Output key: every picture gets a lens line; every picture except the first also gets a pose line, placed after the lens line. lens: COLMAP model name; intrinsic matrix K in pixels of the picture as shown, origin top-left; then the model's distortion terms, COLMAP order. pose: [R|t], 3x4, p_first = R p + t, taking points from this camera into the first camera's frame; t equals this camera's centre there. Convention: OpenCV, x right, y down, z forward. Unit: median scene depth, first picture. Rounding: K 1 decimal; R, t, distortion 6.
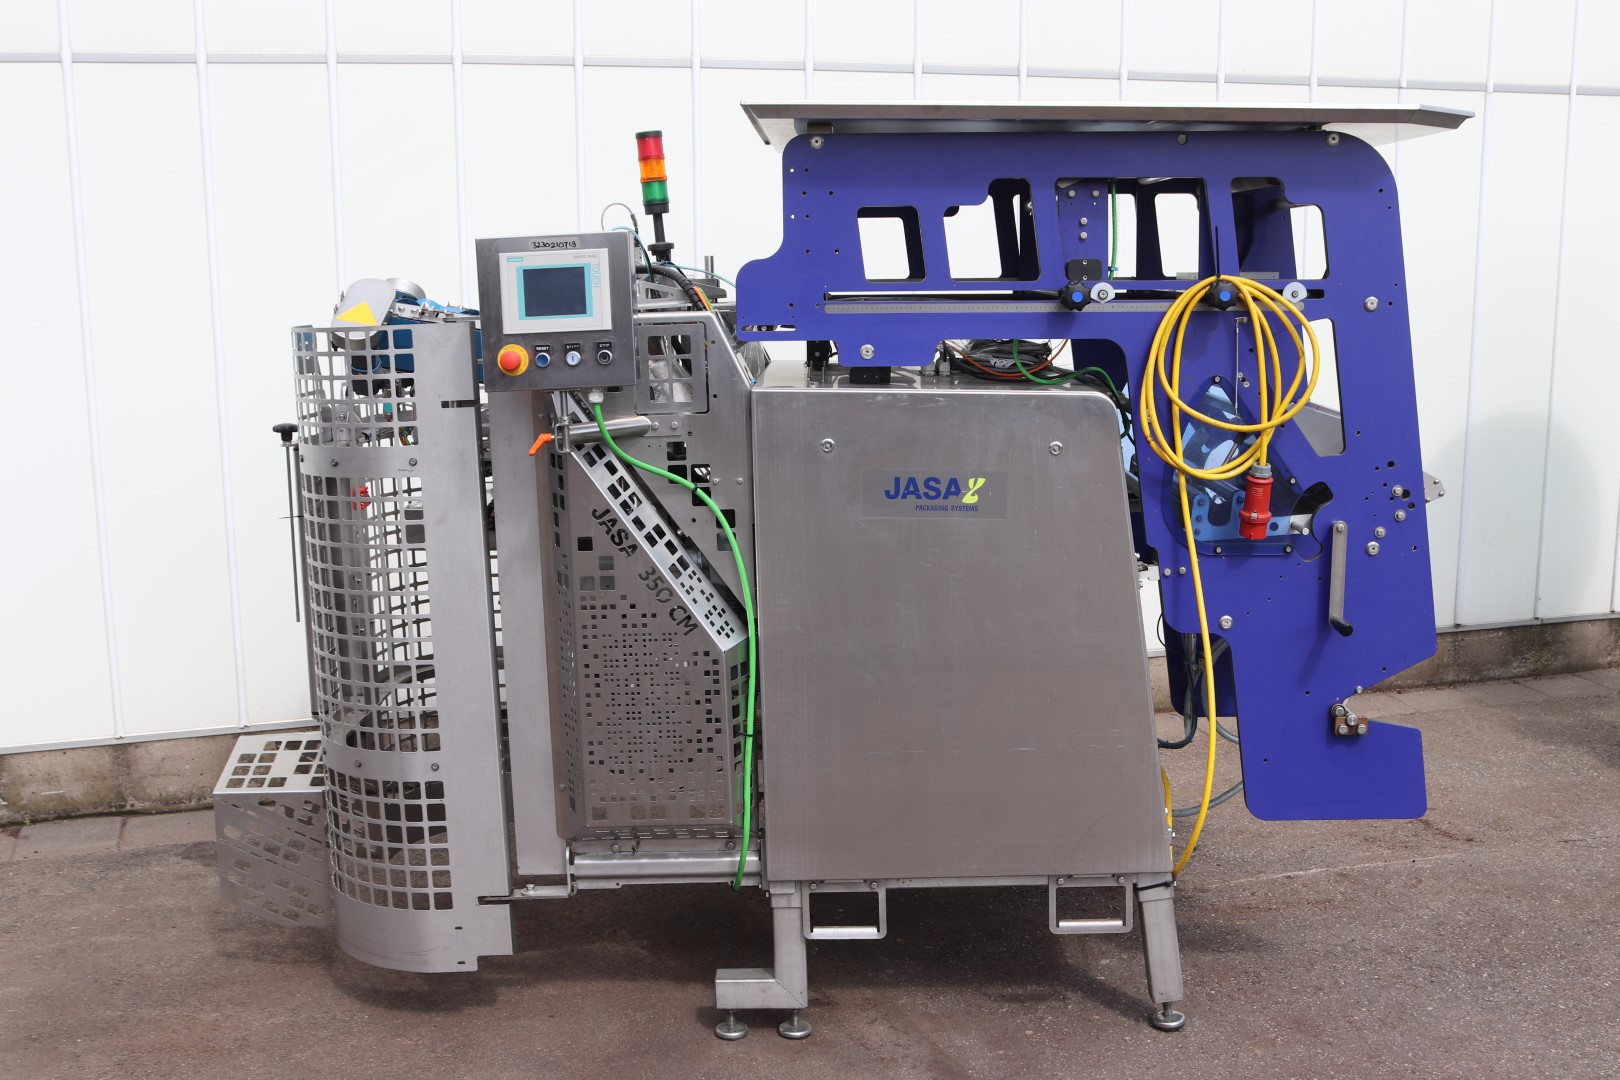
lens RADIAL K [[1802.0, 0, 810.0], [0, 1802.0, 540.0], [0, 0, 1]] dist [-0.080410, 0.039241]
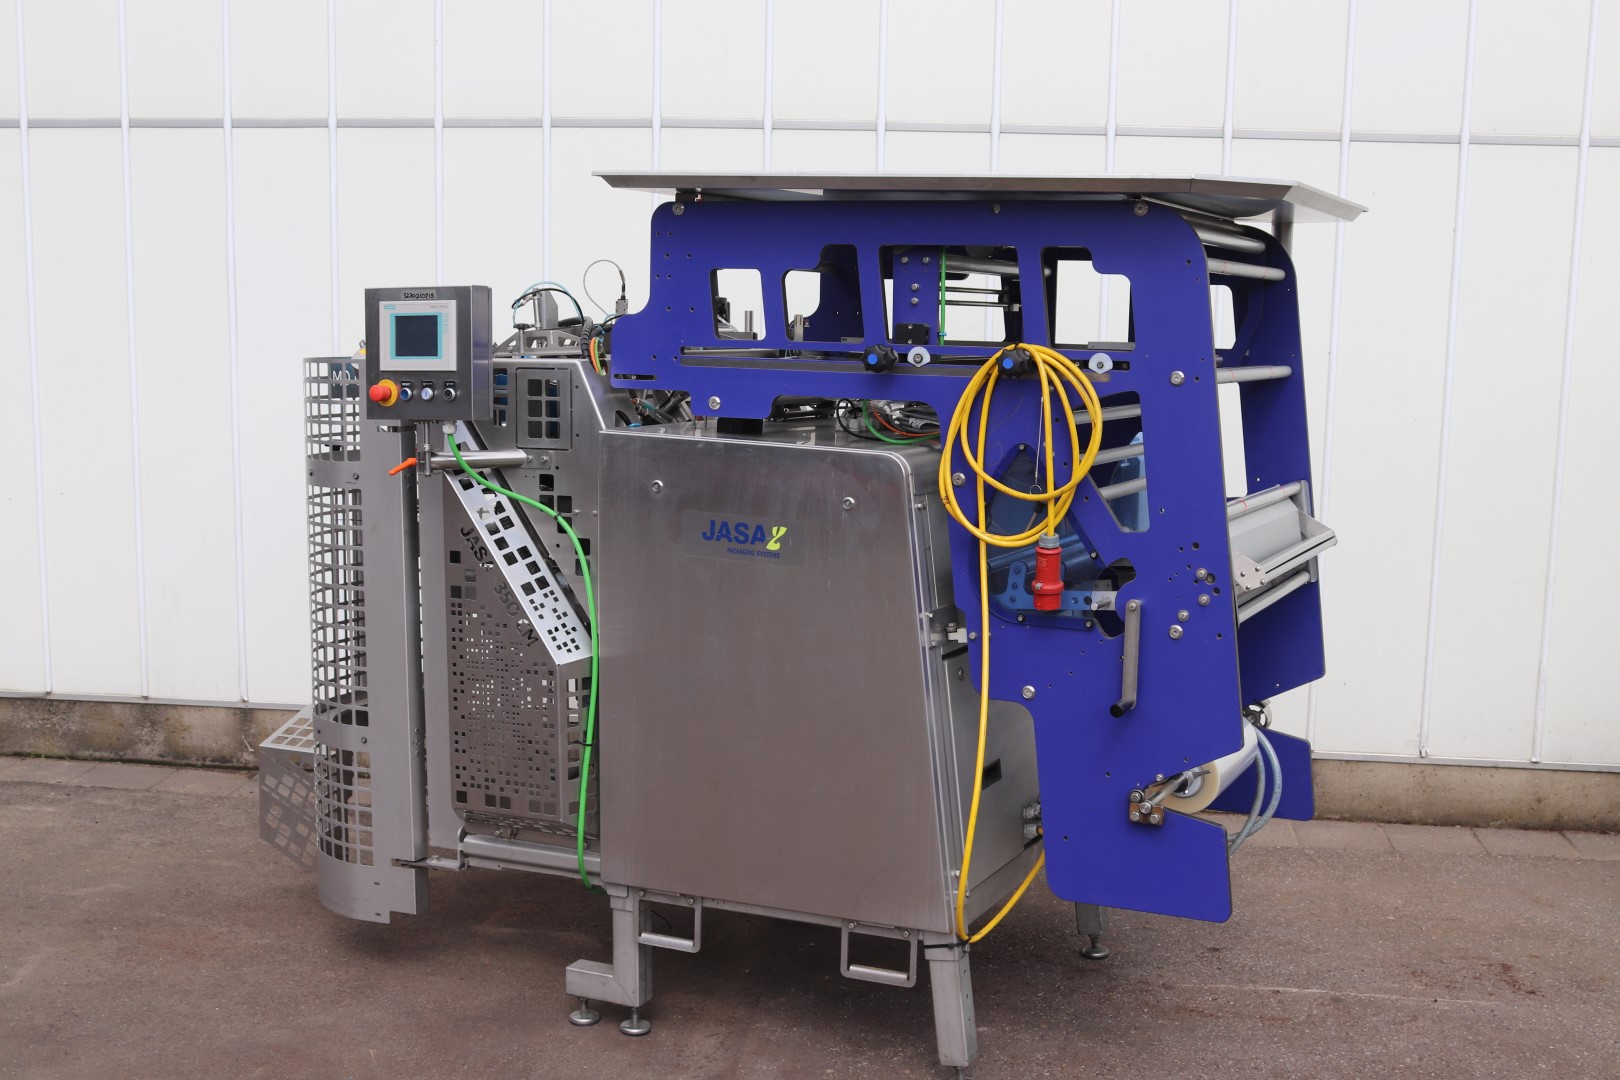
lens RADIAL K [[1905.2, 0, 810.0], [0, 1905.2, 540.0], [0, 0, 1]] dist [-0.074055, 0.049233]
pose [[0.912444, 0.079615, -0.401381, 0.548195], [-0.092637, 0.995614, -0.013105, -0.013320], [0.398578, 0.049140, 0.915817, -0.015196]]
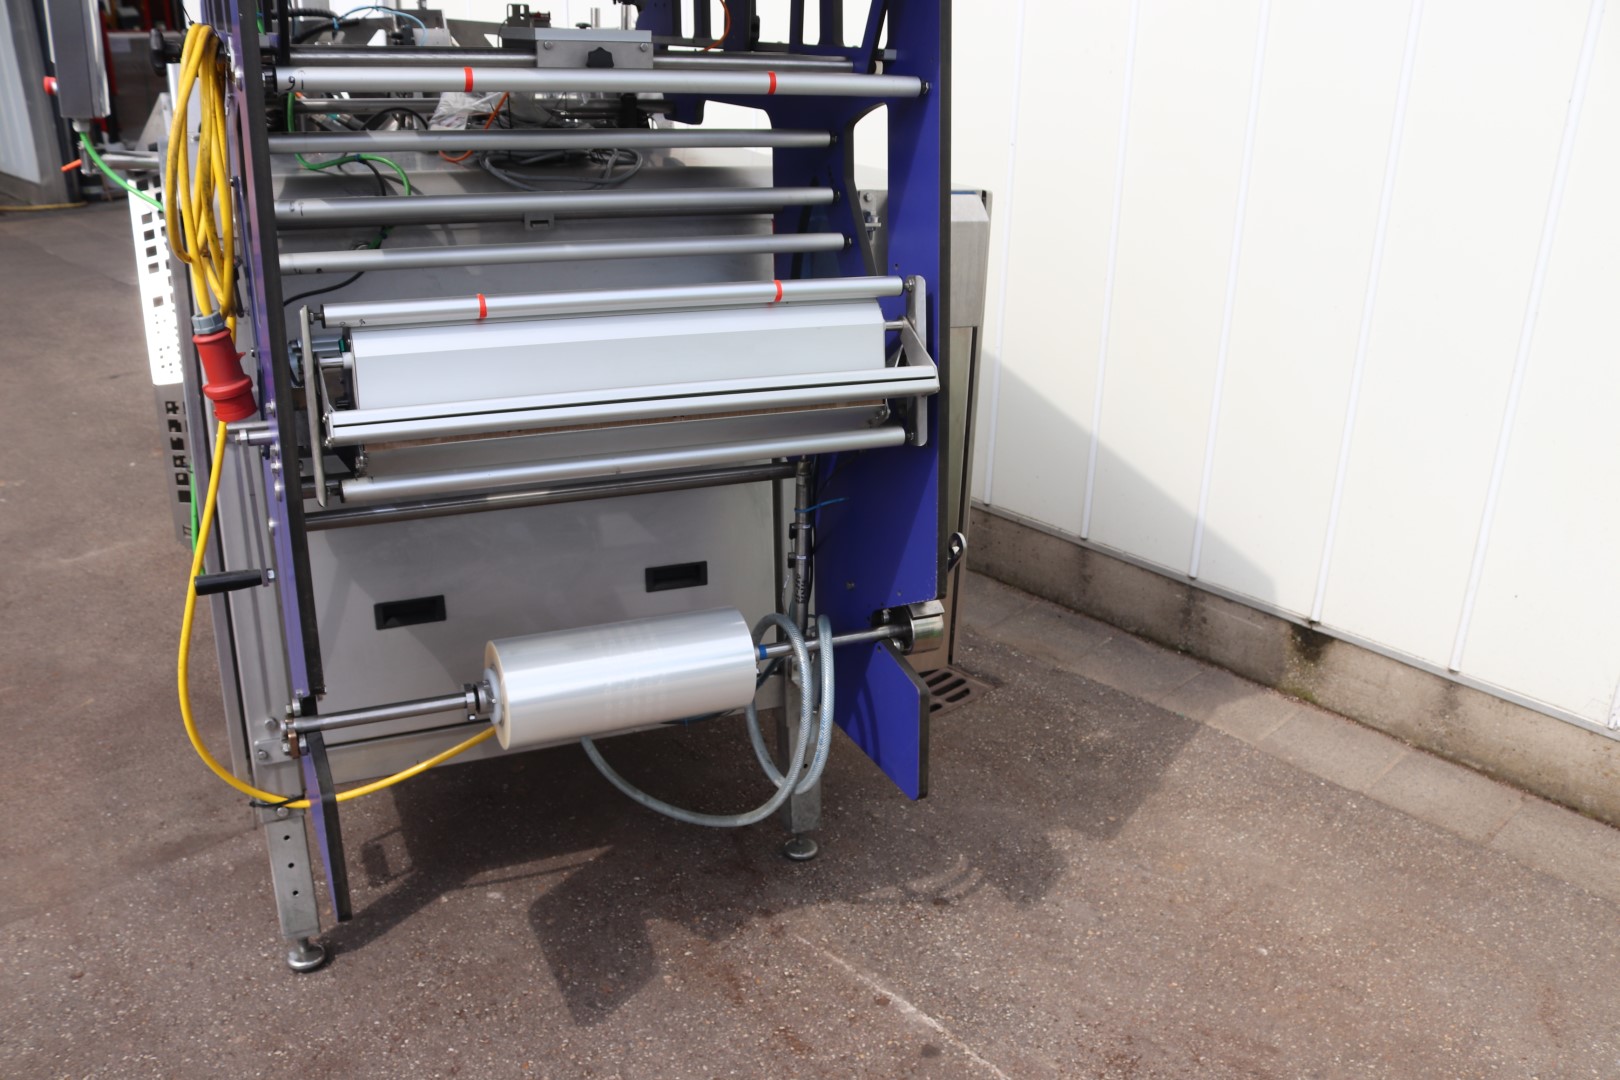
lens RADIAL K [[1364.0, 0, 817.3], [0, 1364.0, 550.8], [0, 0, 1]] dist [-0.161339, 0.143163]
pose [[0.443901, 0.350345, -0.824749, 0.791996], [-0.179528, 0.936511, 0.301194, -0.148911], [0.877908, 0.014366, 0.478614, 0.953177]]
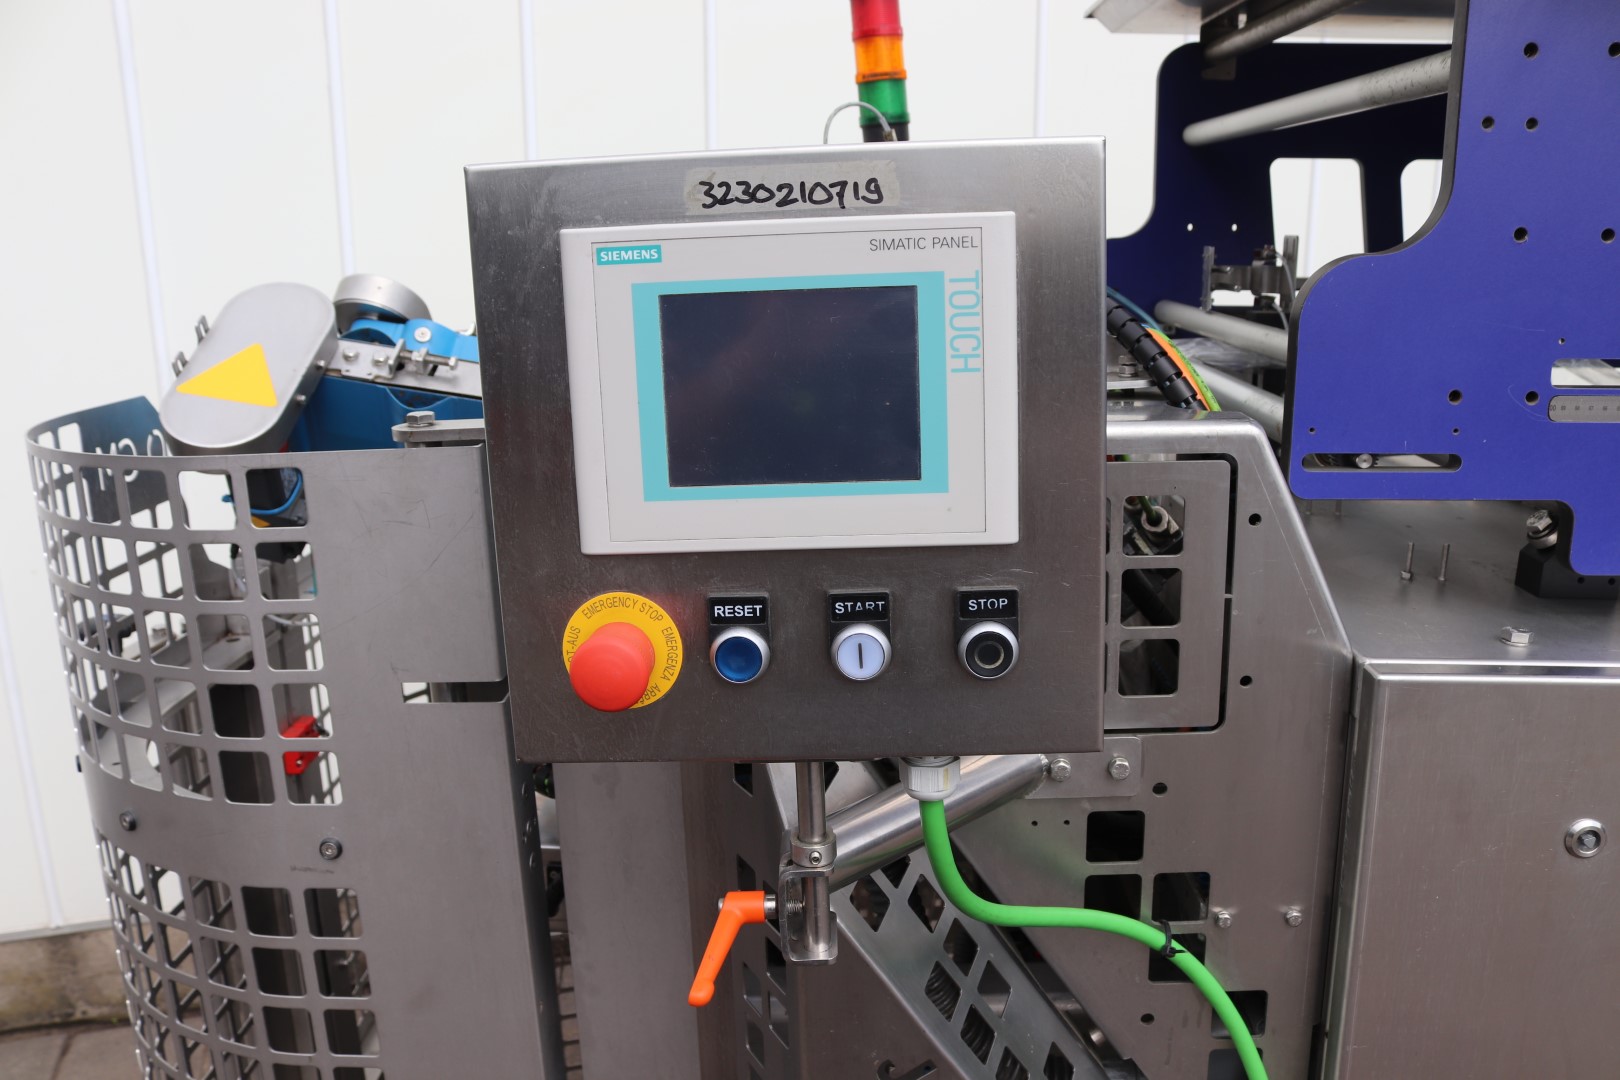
lens RADIAL K [[1364.0, 0, 817.3], [0, 1364.0, 550.8], [0, 0, 1]] dist [-0.161339, 0.143163]
pose [[0.999924, 0.006210, -0.010608, -0.125832], [-0.005267, 0.996217, 0.086740, -0.122114], [0.011106, -0.086677, 0.996175, 0.751834]]
